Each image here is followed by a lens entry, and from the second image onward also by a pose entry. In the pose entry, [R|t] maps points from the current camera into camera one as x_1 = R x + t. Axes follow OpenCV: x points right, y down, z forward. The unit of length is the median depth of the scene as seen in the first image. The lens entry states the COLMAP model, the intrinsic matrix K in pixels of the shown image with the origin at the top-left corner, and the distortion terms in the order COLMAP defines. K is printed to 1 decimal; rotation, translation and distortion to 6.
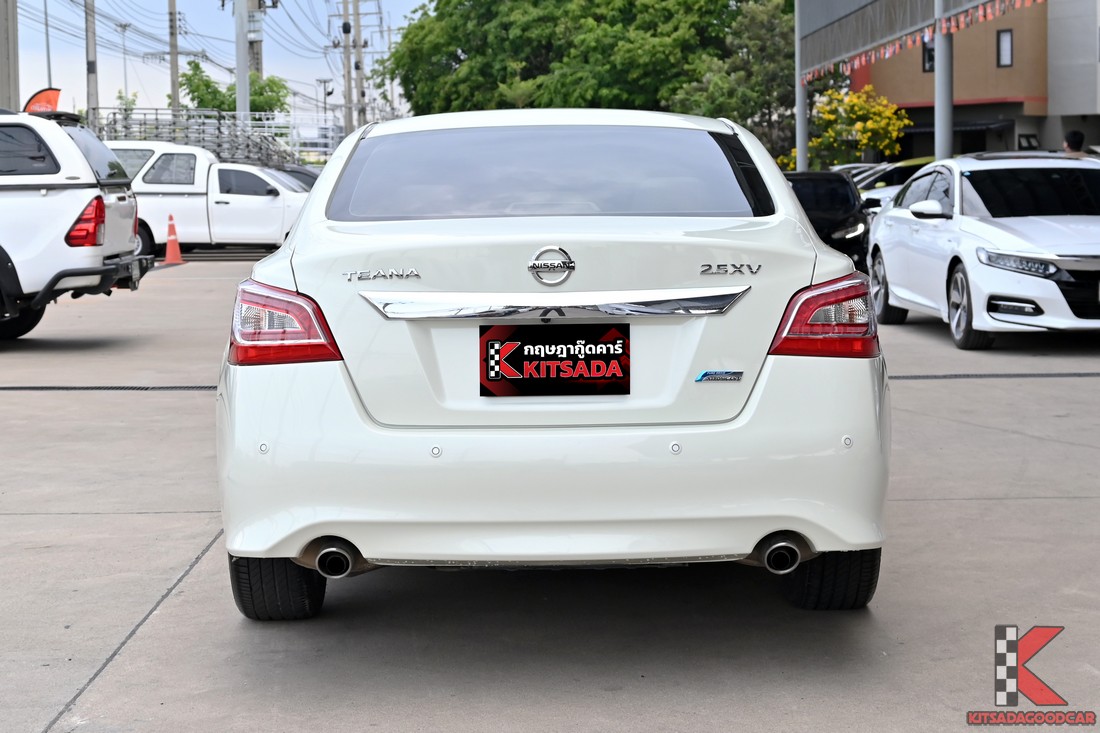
lens RADIAL K [[1912.6, 0, 550.0], [0, 1912.6, 366.5], [0, 0, 1]] dist [0.017854, 0.105122]
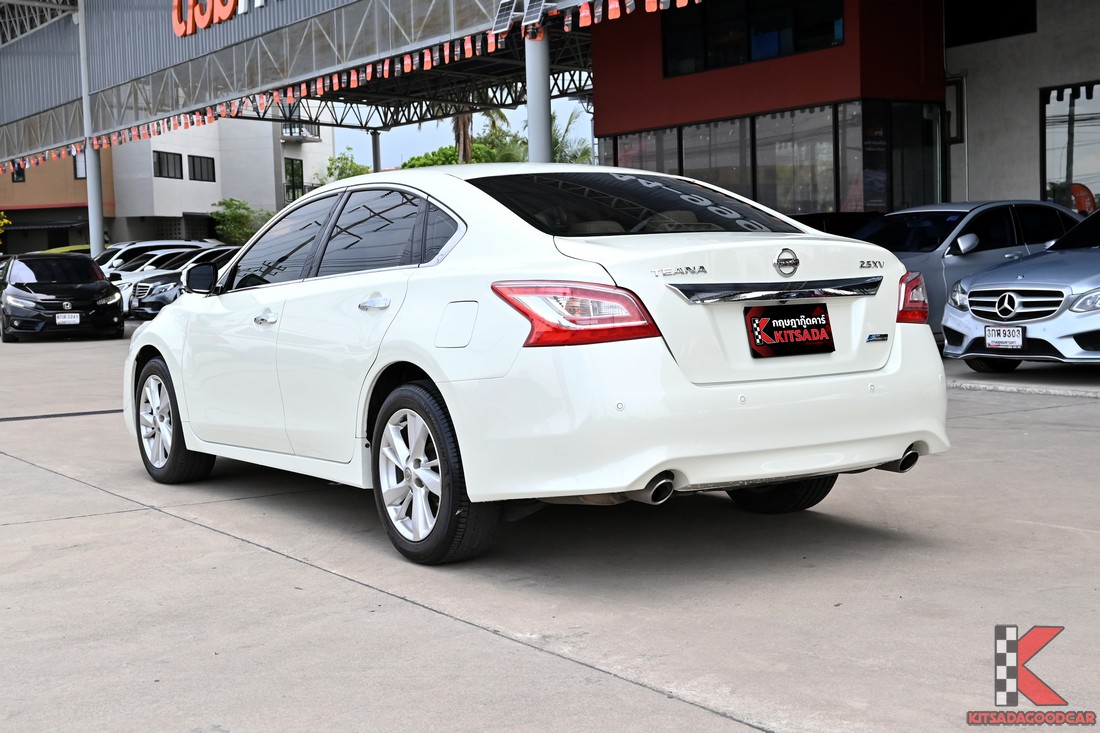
lens RADIAL K [[1473.6, 0, 550.0], [0, 1473.6, 366.5], [0, 0, 1]] dist [-0.028791, -0.031322]
pose [[0.854932, -0.048361, 0.516482, -0.700649], [0.063447, 0.997918, -0.011583, 0.024556], [-0.514846, 0.042672, 0.856220, 0.174292]]
